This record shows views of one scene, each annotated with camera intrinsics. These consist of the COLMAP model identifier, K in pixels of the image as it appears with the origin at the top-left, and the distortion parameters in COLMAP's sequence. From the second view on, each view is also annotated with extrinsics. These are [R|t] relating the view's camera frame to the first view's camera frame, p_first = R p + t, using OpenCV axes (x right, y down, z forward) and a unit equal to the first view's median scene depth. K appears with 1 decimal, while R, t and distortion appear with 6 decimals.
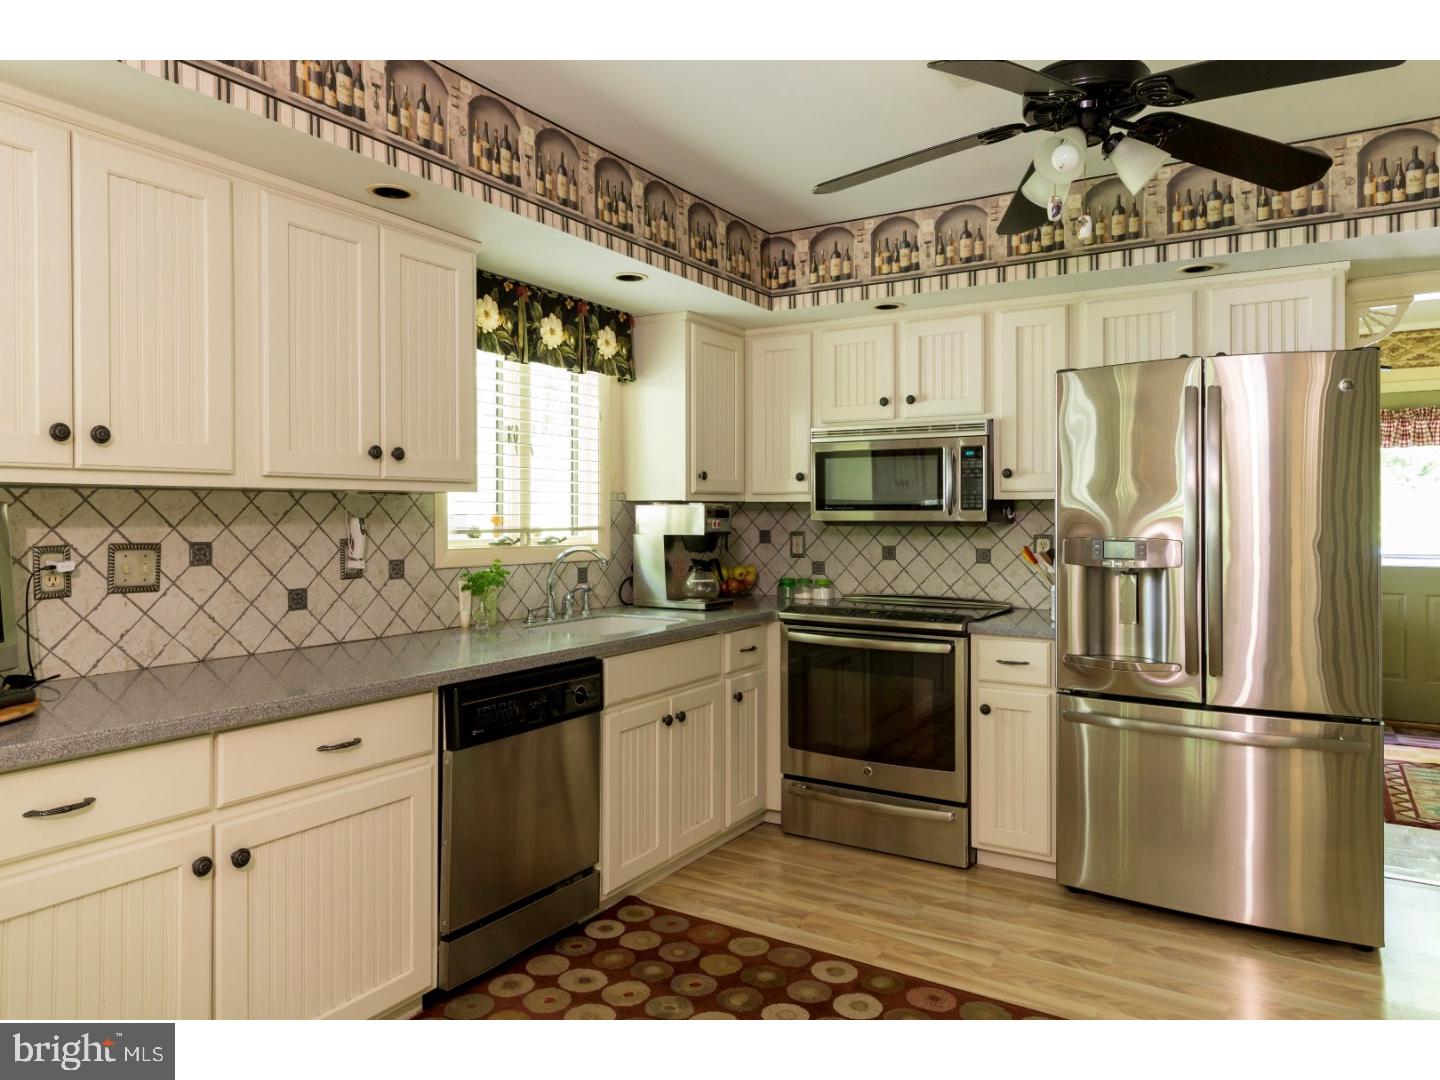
lens RADIAL K [[960.7, 0, 724.0], [0, 960.7, 524.6], [0, 0, 1]] dist [-0.010849, 0.002295]
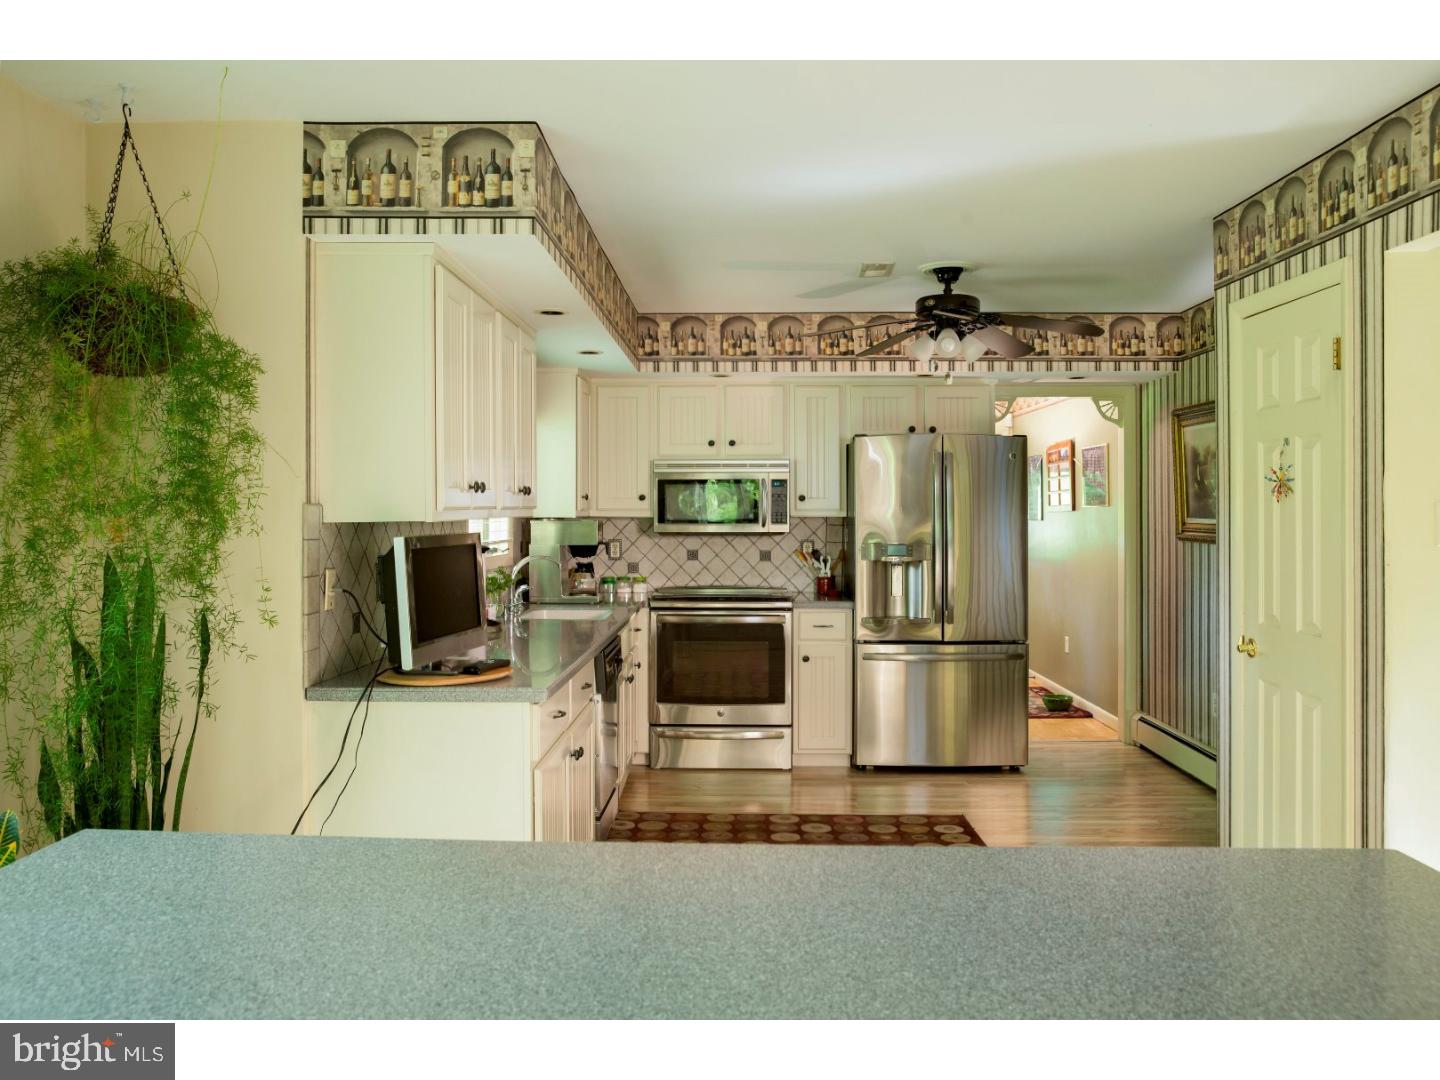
lens RADIAL K [[1135.6, 0, 721.0], [0, 1135.6, 537.4], [0, 0, 1]] dist [0.016952, 0.002813]
pose [[0.863487, -0.013304, 0.504196, -0.658082], [0.004488, 0.999815, 0.018696, -0.026358], [-0.504351, -0.013881, 0.863387, -0.408590]]
